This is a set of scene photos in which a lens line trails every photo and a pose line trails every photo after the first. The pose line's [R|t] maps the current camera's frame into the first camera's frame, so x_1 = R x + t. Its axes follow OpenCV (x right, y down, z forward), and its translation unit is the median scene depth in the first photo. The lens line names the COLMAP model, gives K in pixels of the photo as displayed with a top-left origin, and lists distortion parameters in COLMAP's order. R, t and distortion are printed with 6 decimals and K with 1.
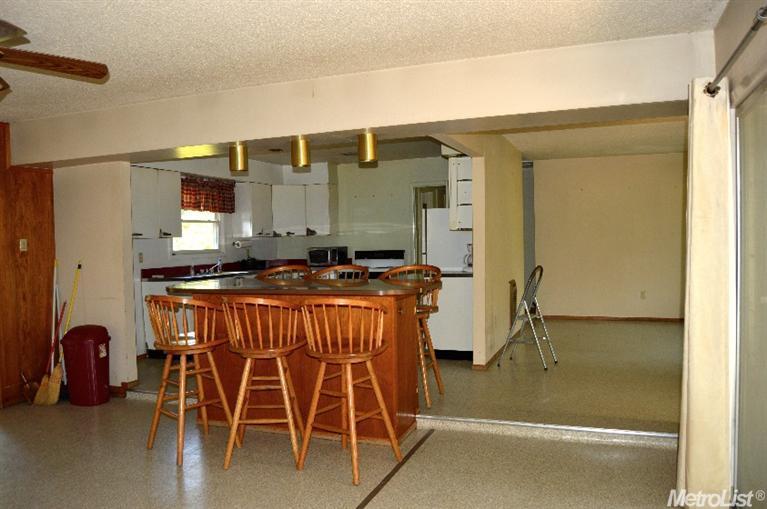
lens RADIAL K [[629.0, 0, 383.2], [0, 629.0, 255.2], [0, 0, 1]] dist [-0.066085, -0.004701]
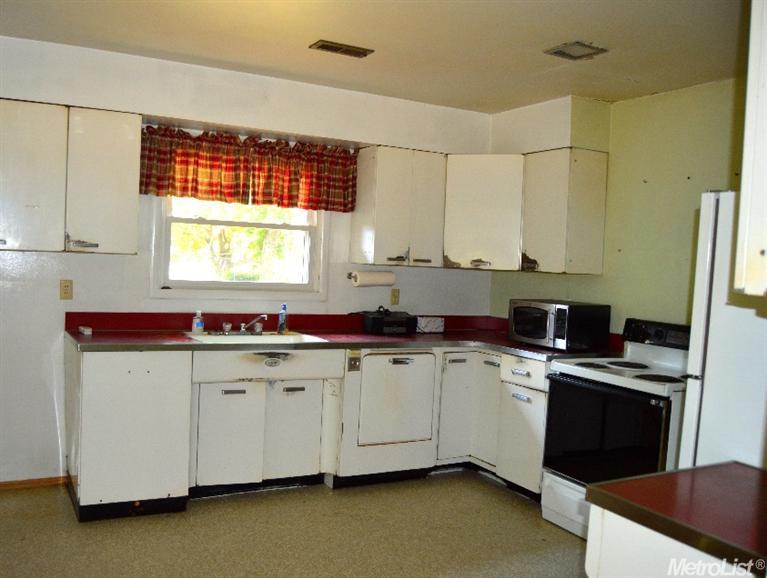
lens RADIAL K [[683.5, 0, 383.8], [0, 683.5, 288.2], [0, 0, 1]] dist [-0.014575, -0.002071]
pose [[0.729106, 0.091279, -0.678287, 0.143638], [-0.082797, 0.995551, 0.044973, -0.035622], [0.679374, 0.023370, 0.733420, 0.643031]]
